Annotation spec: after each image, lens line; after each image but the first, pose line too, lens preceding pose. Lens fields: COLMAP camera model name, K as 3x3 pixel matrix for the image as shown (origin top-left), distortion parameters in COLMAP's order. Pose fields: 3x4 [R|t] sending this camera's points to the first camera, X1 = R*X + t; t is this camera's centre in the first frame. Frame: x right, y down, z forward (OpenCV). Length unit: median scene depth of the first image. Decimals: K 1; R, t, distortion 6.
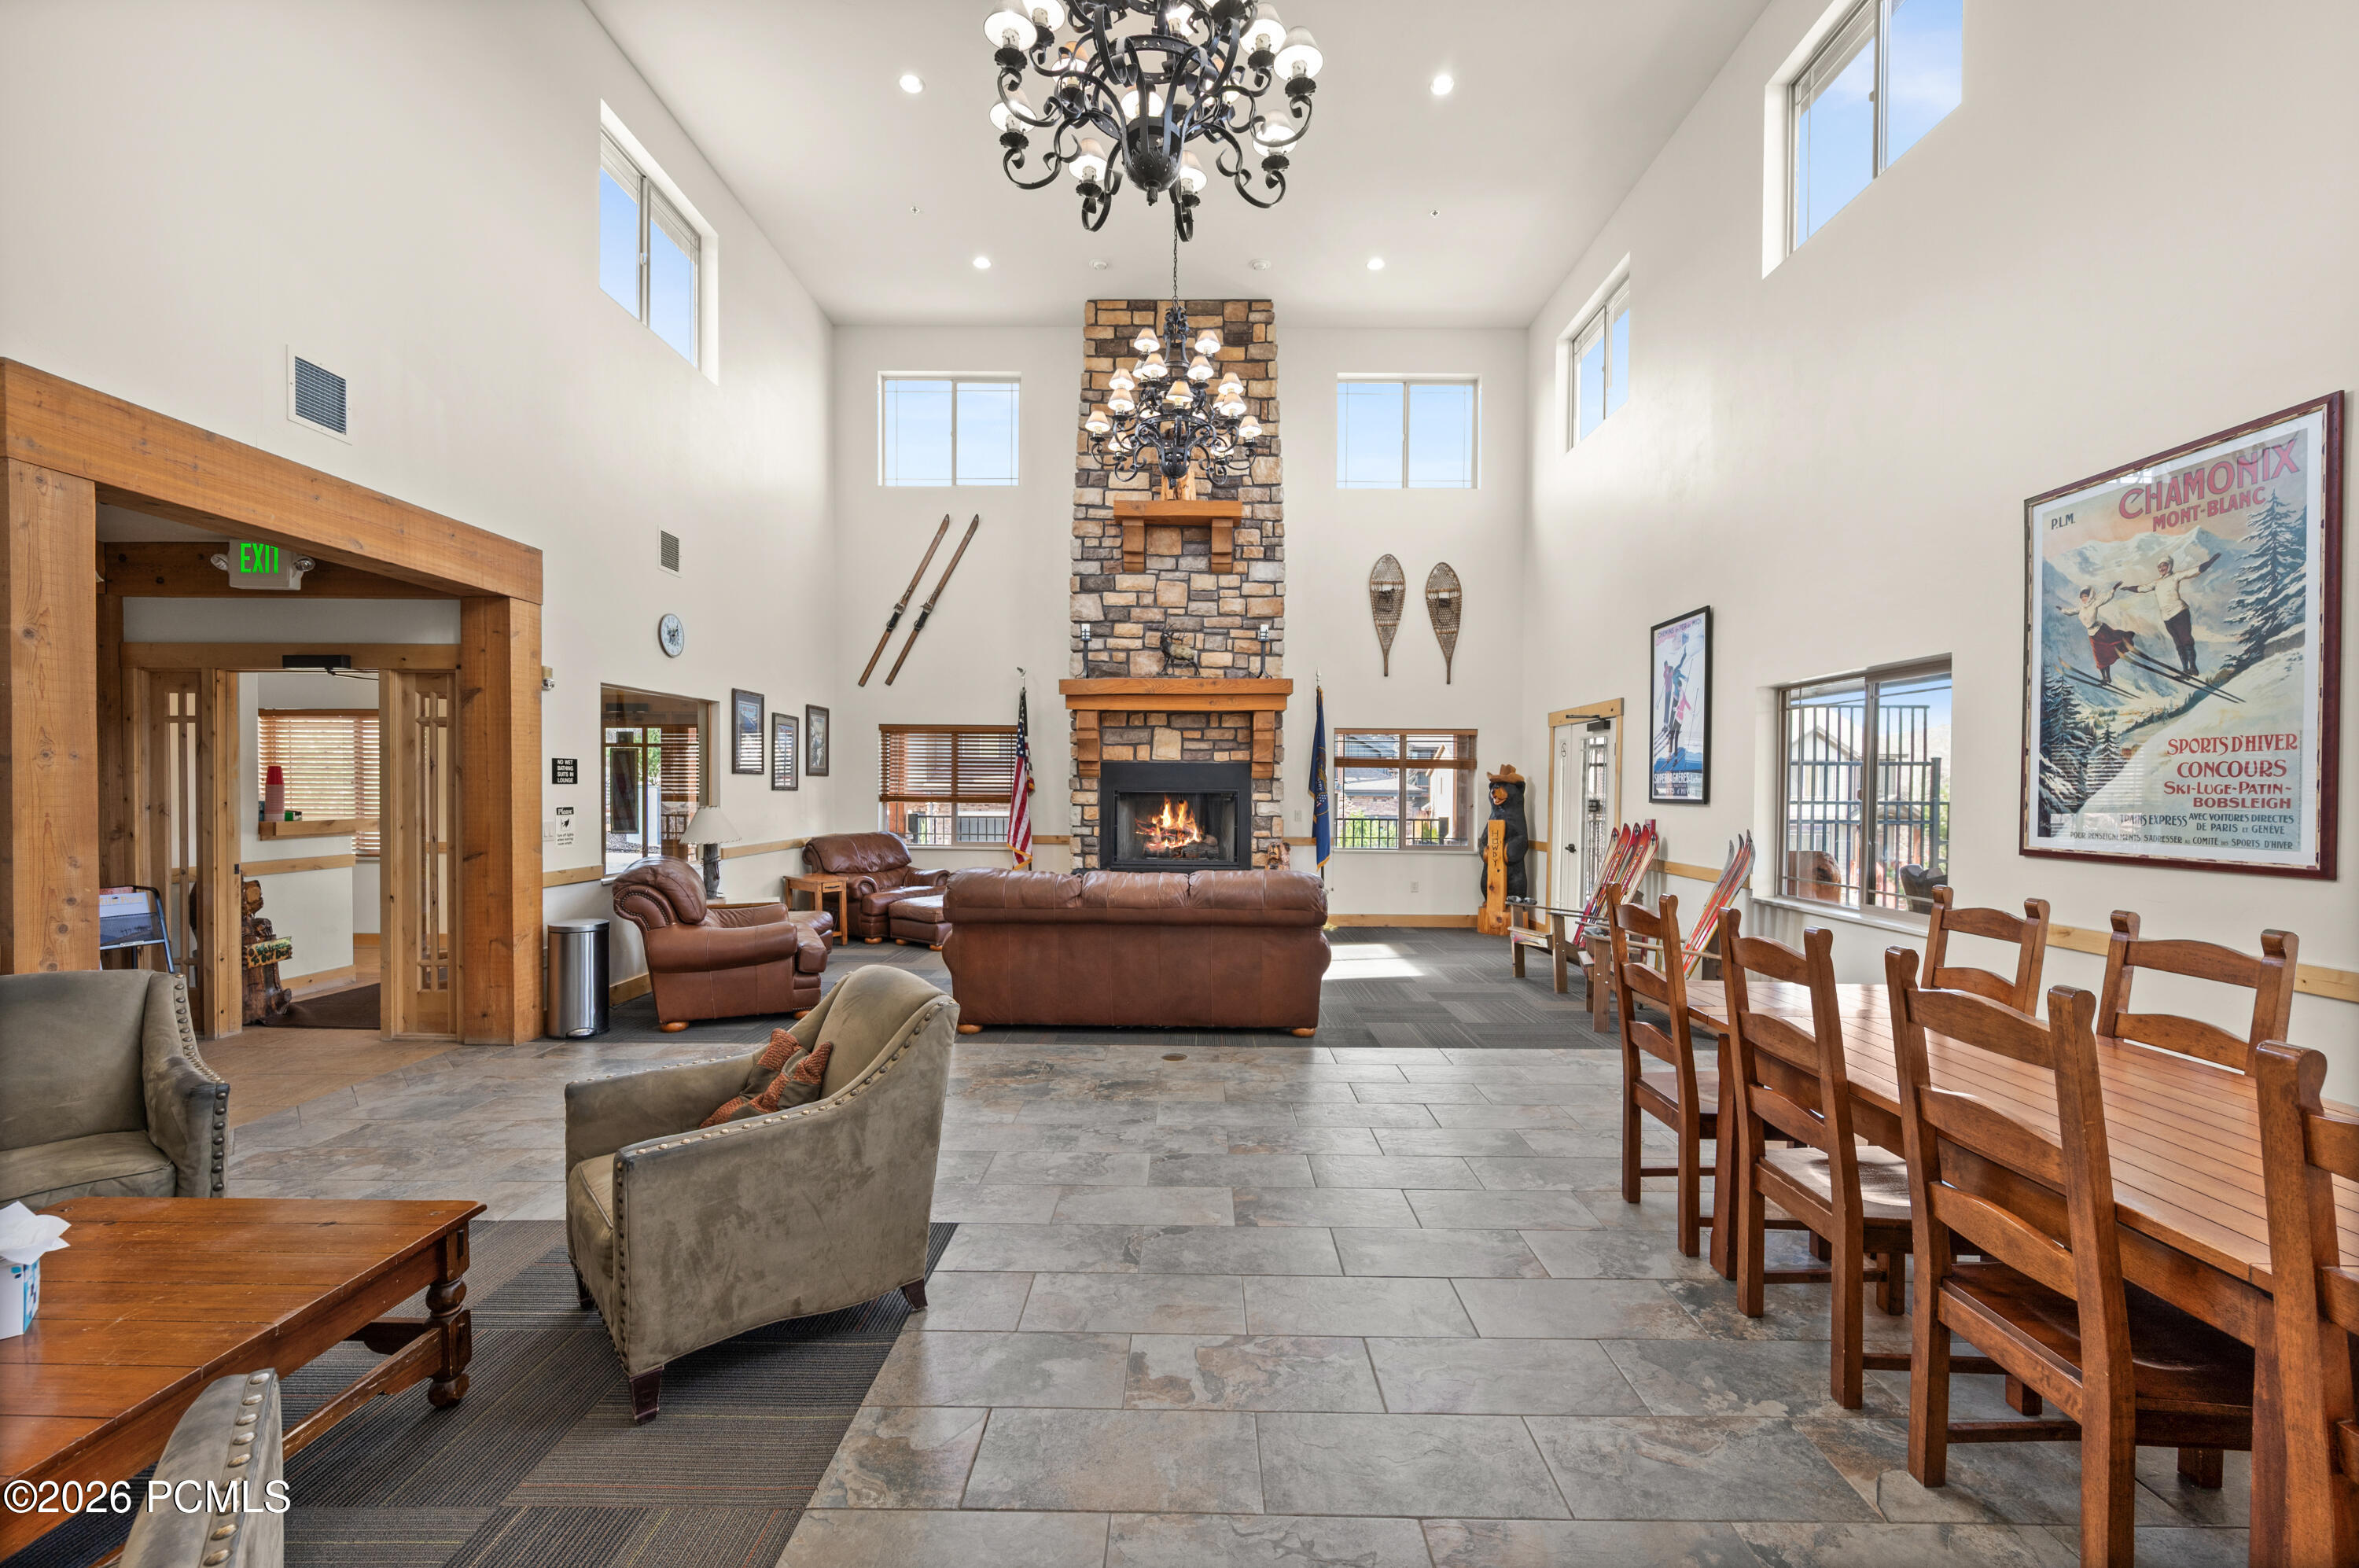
lens RADIAL K [[947.4, 0, 1199.8], [0, 947.4, 789.2], [0, 0, 1]] dist [-0.003978, 0.000083]
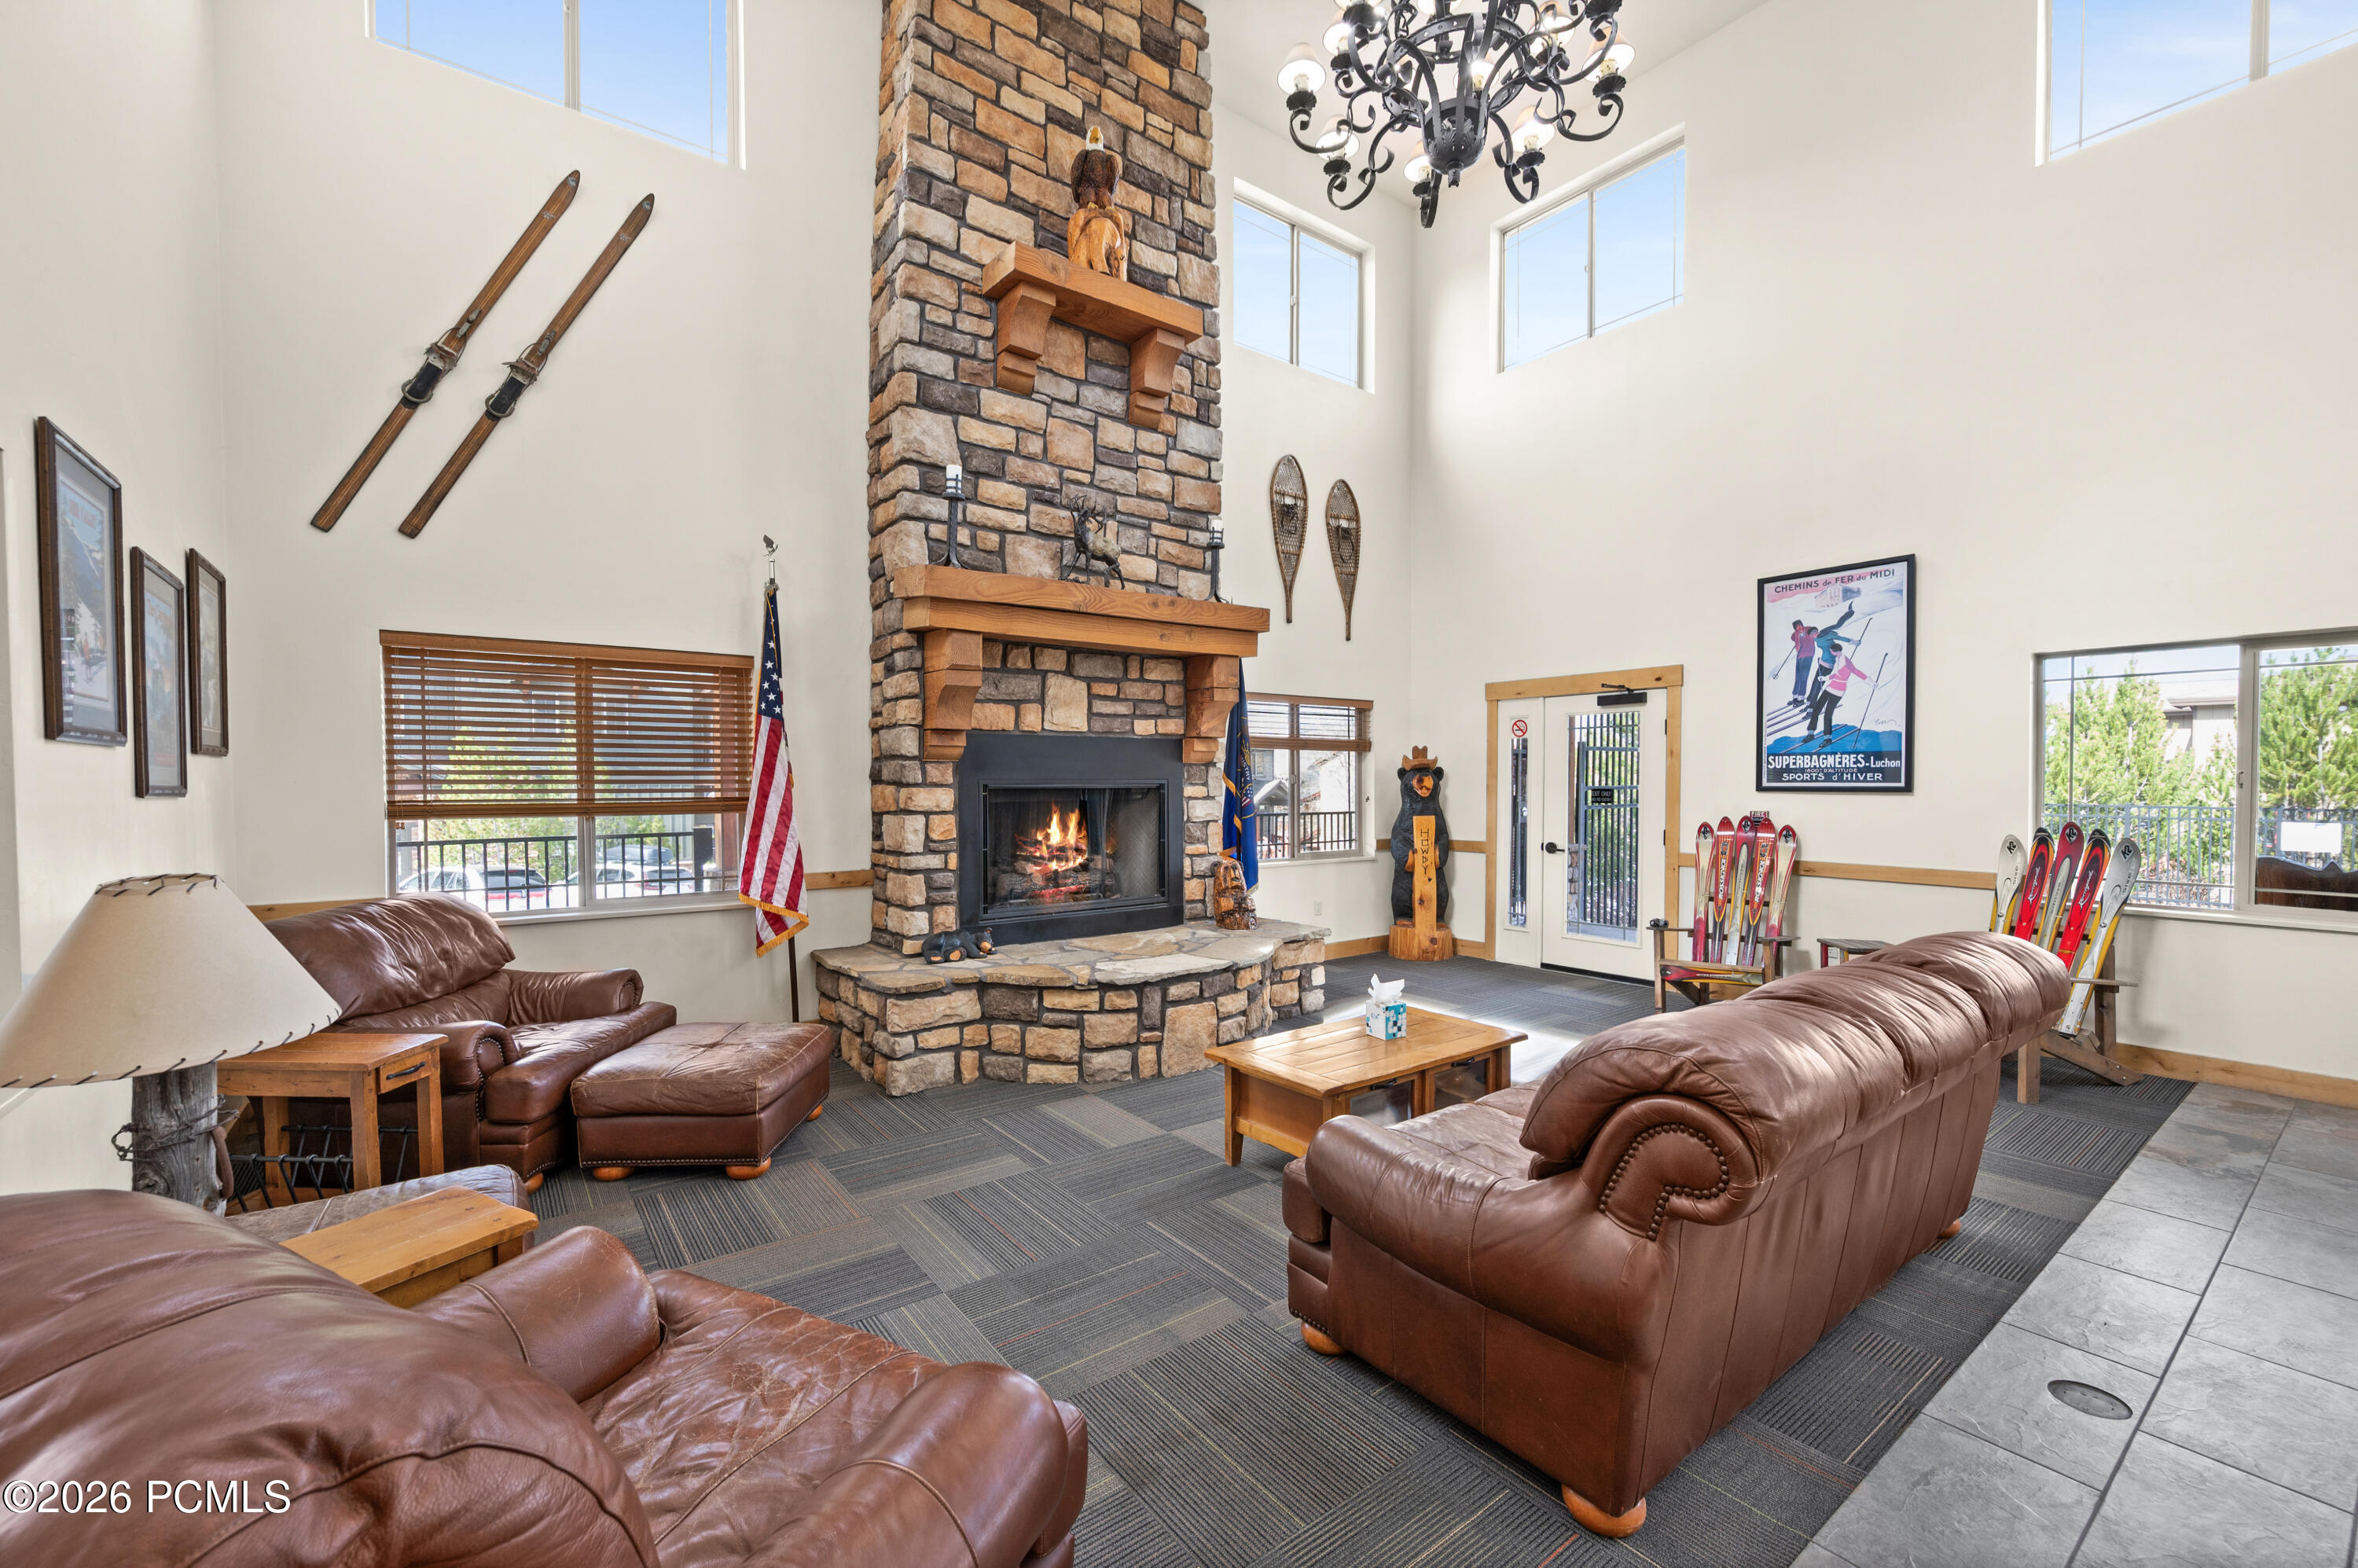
lens RADIAL K [[947.0, 0, 1167.7], [0, 947.0, 794.0], [0, 0, 1]] dist [-0.003978, 0.000083]
pose [[0.796545, -0.018954, 0.604283, -0.336663], [0.007989, 0.999751, 0.020827, -0.003801], [-0.604527, -0.011763, 0.796498, 0.500155]]
